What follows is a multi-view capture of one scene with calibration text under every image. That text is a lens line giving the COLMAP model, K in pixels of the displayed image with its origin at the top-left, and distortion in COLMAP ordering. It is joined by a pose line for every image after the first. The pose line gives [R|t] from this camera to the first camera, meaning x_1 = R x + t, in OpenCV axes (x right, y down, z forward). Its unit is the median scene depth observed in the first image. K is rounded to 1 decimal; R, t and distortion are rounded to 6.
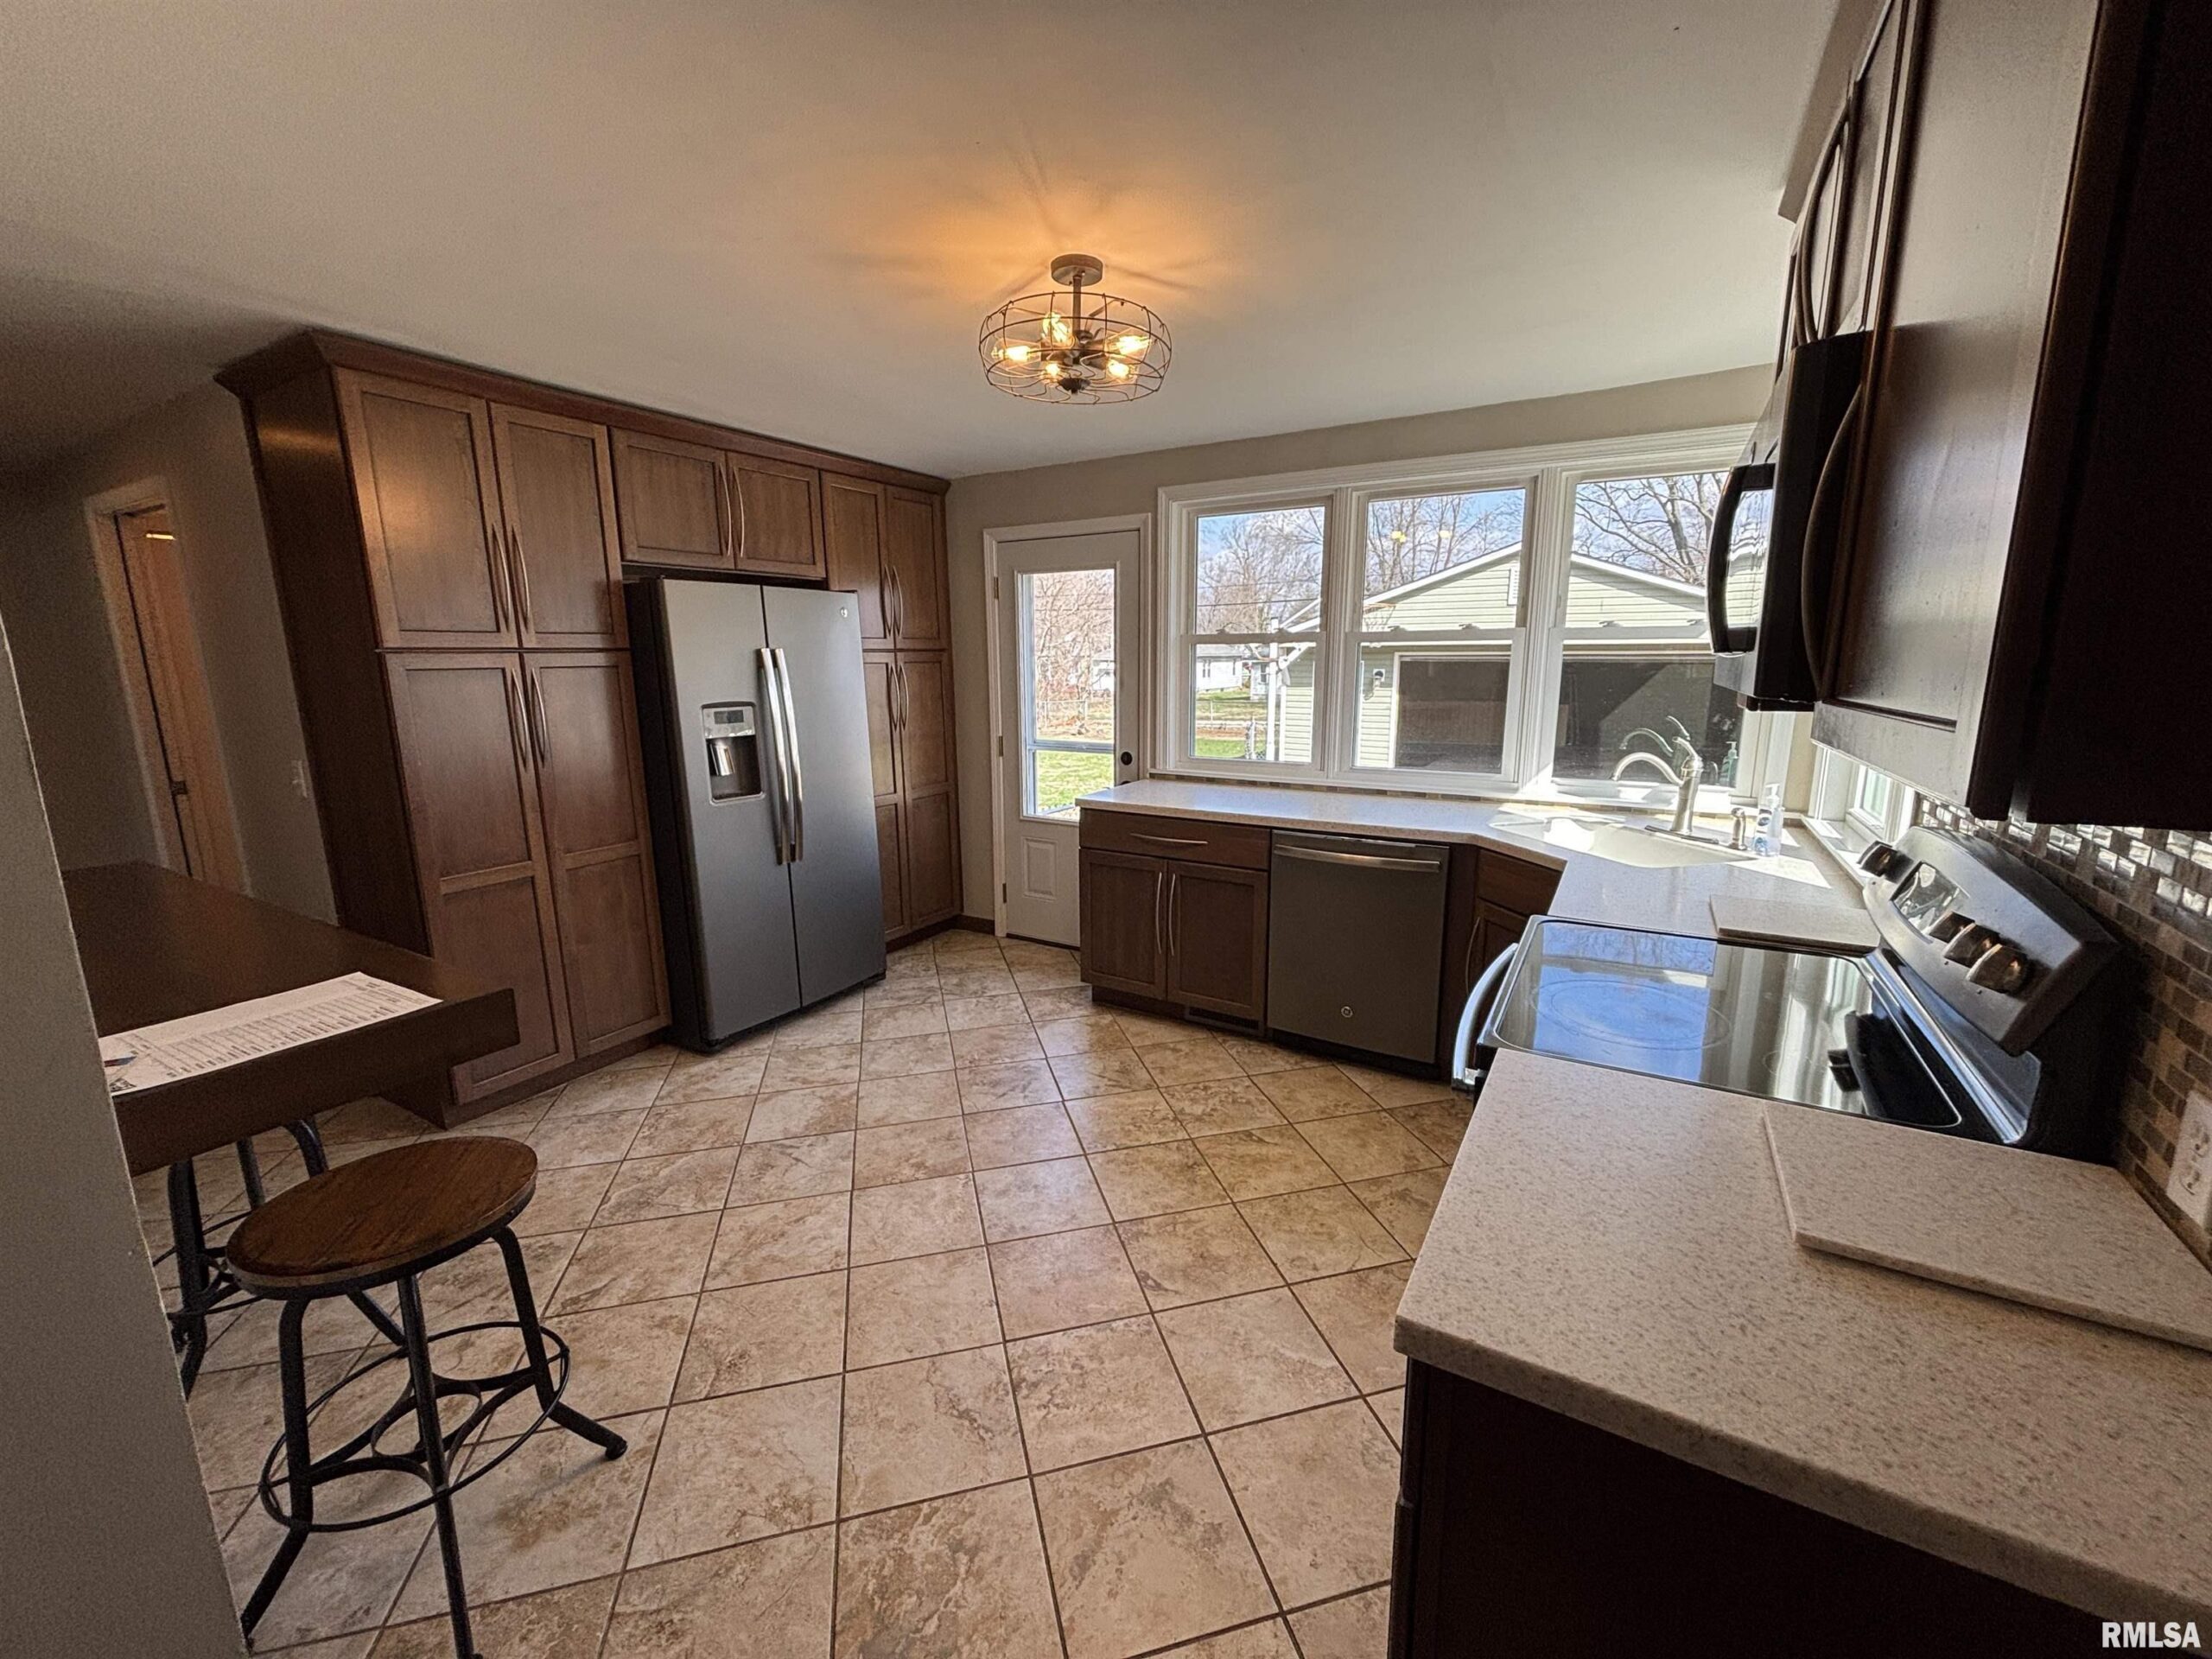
lens RADIAL K [[893.5, 0, 1113.5], [0, 893.5, 823.8], [0, 0, 1]] dist [0.027081, 0.000112]
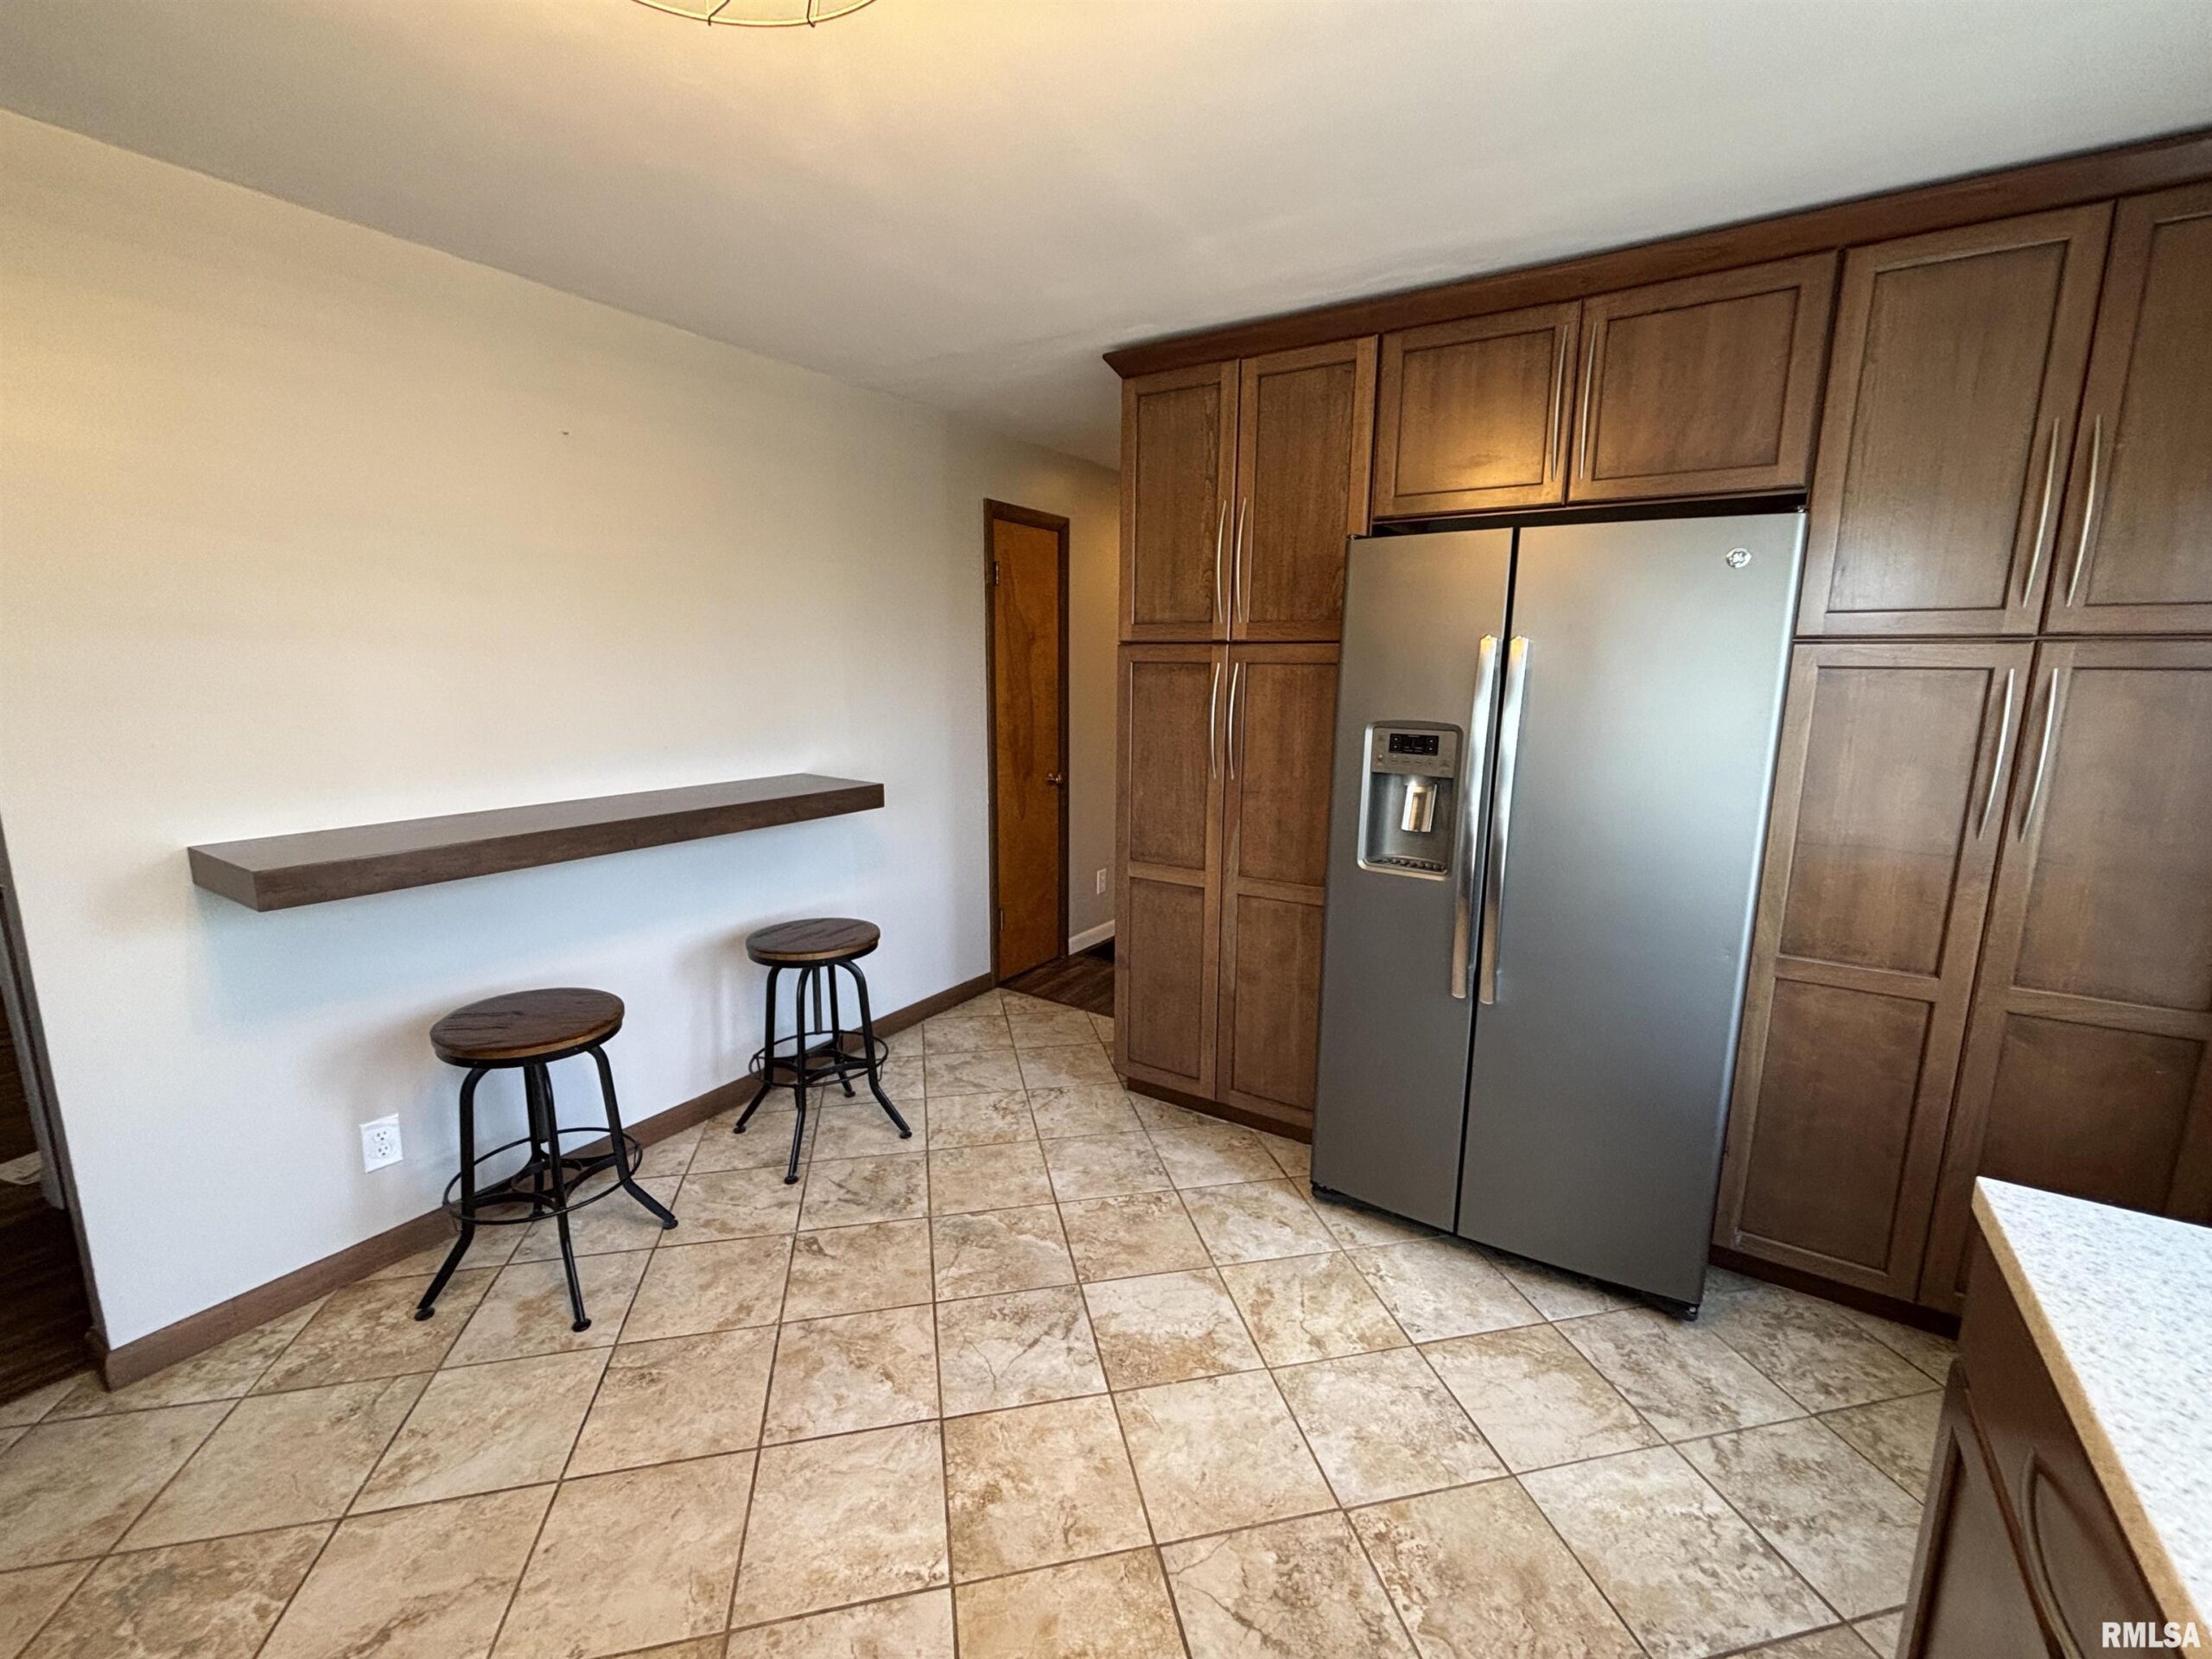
lens RADIAL K [[918.8, 0, 1106.0], [0, 918.8, 829.5], [0, 0, 1]] dist [-0.001332, -0.000097]
pose [[-0.043672, 0.189382, -0.980932, 0.242188], [-0.190302, 0.962314, 0.194260, -0.148084], [0.980754, 0.195157, -0.005987, 0.812642]]
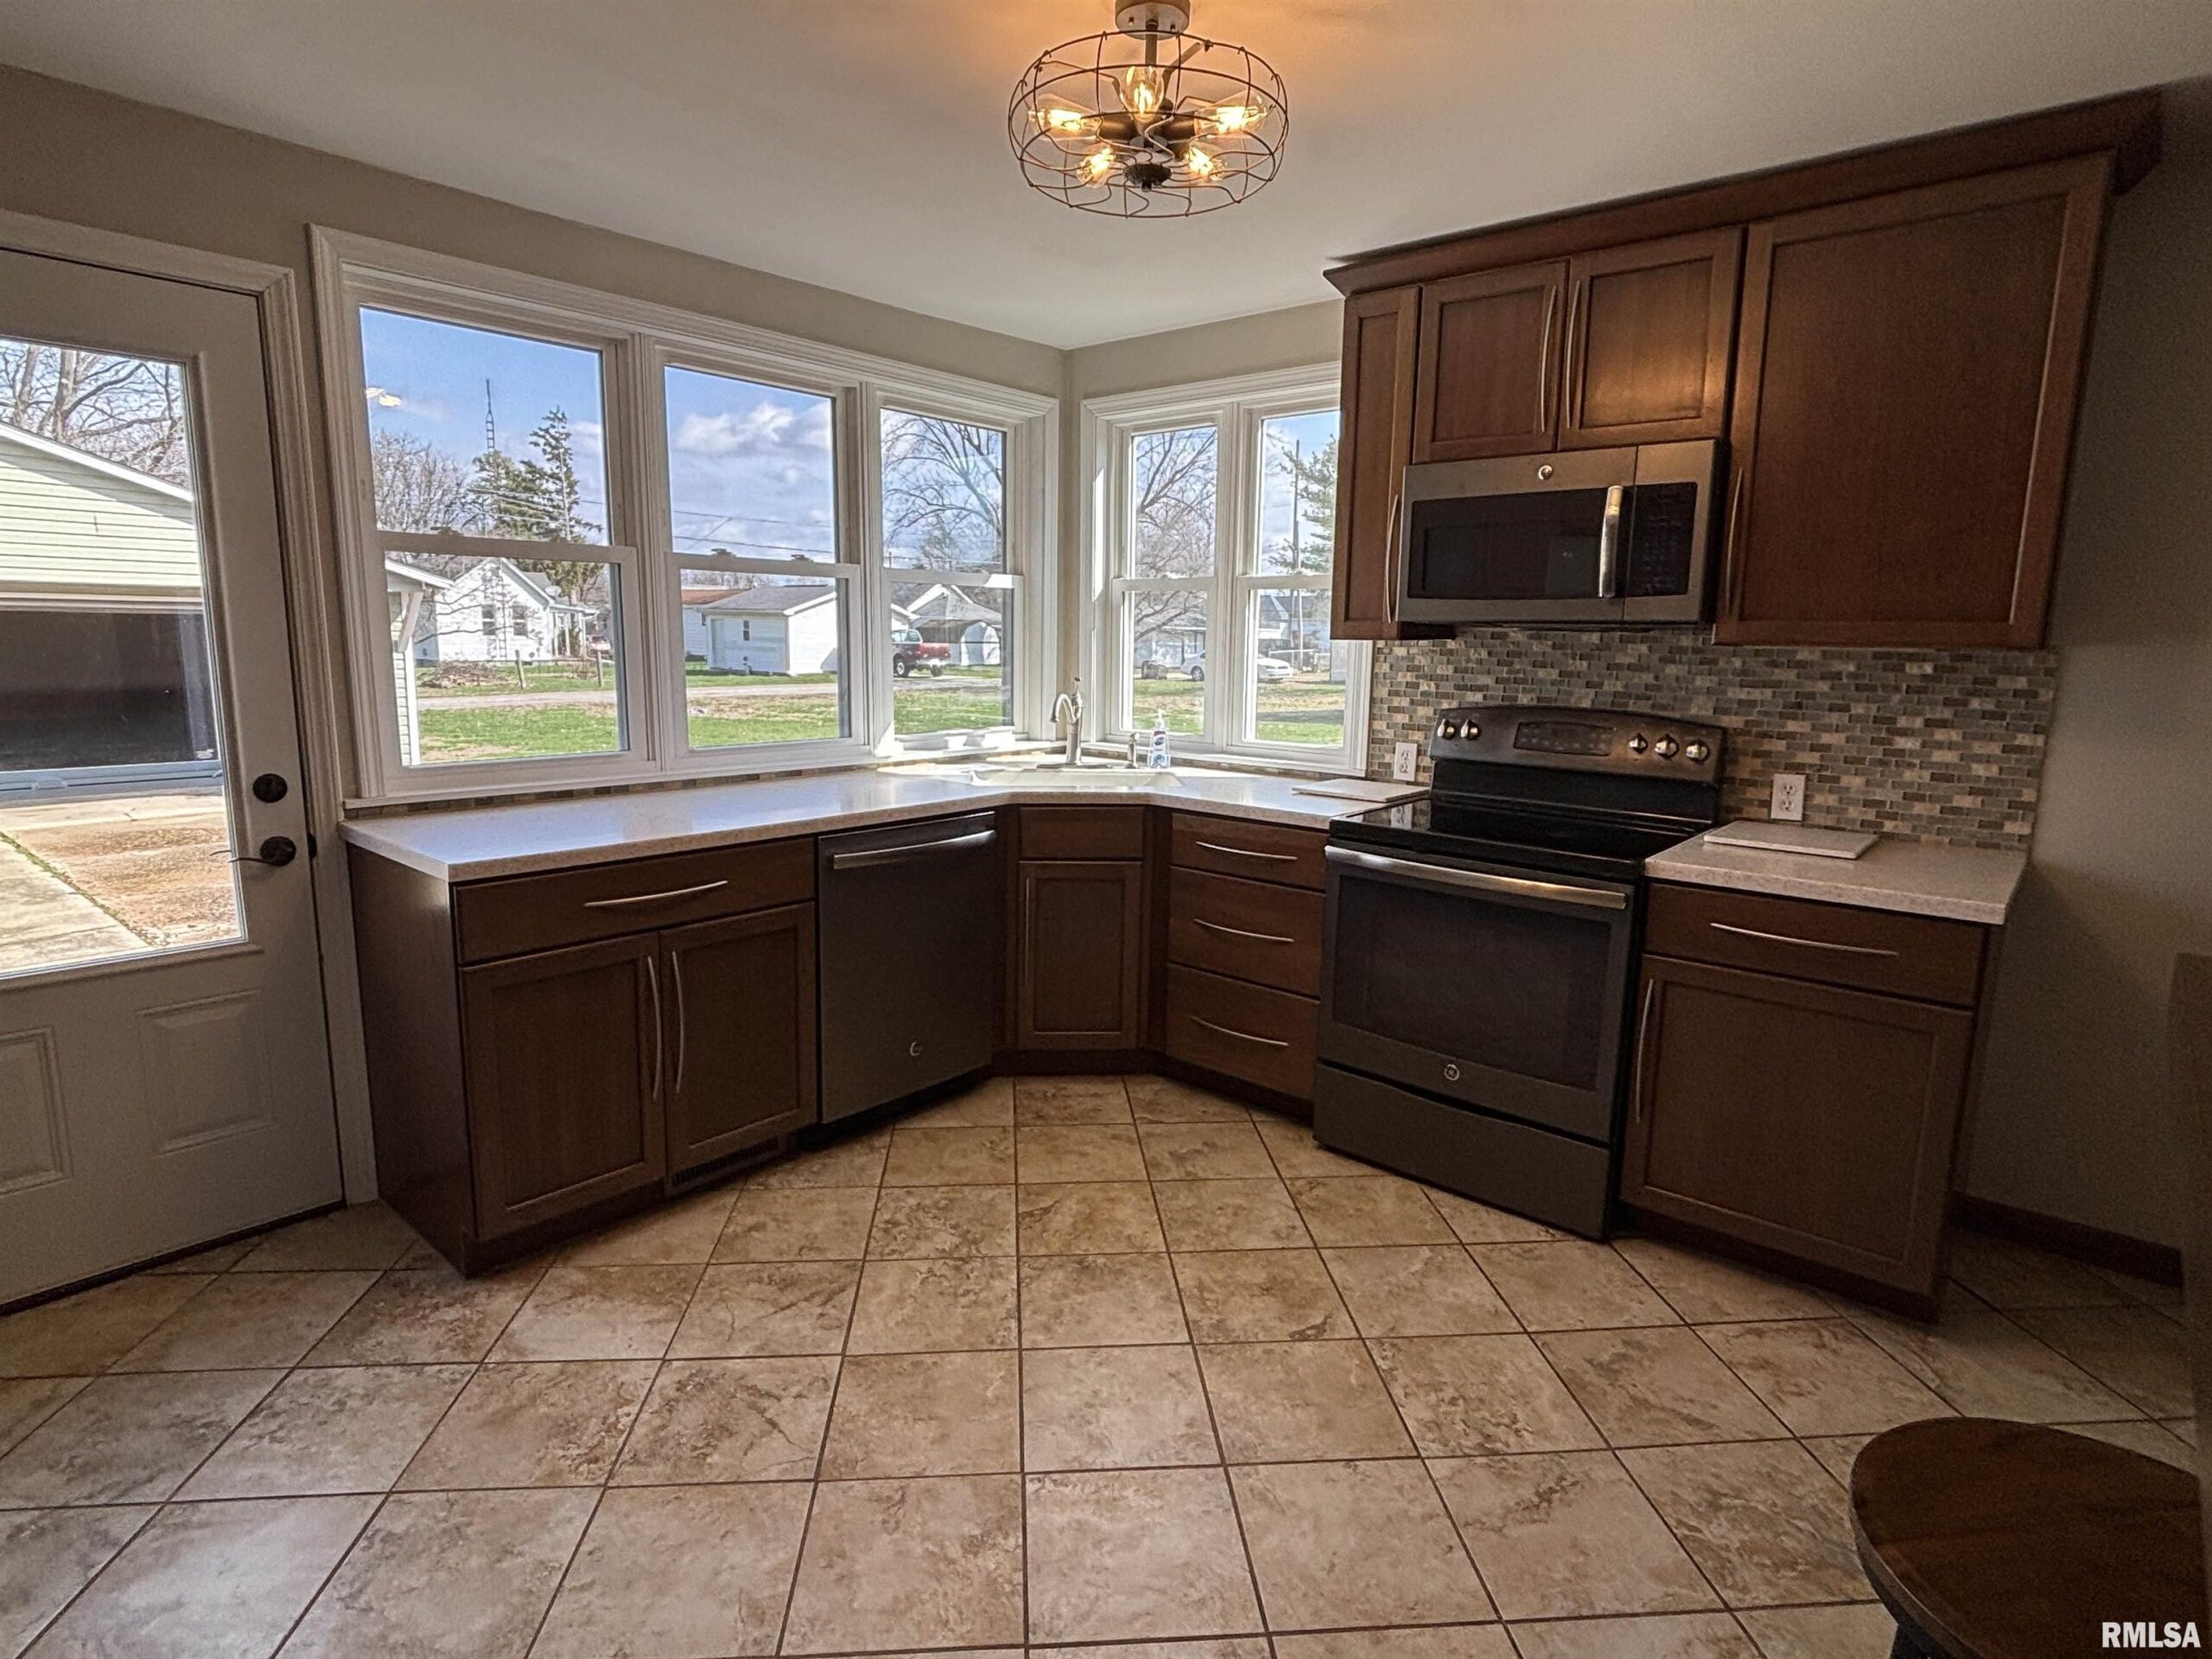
lens RADIAL K [[1171.4, 0, 1104.5], [0, 1171.4, 821.3], [0, 0, 1]] dist [0.016341, -0.001702]
pose [[0.180206, -0.155246, 0.971300, -0.652954], [0.165936, 0.978112, 0.125549, -0.081529], [-0.969531, 0.138549, 0.202023, 0.600185]]
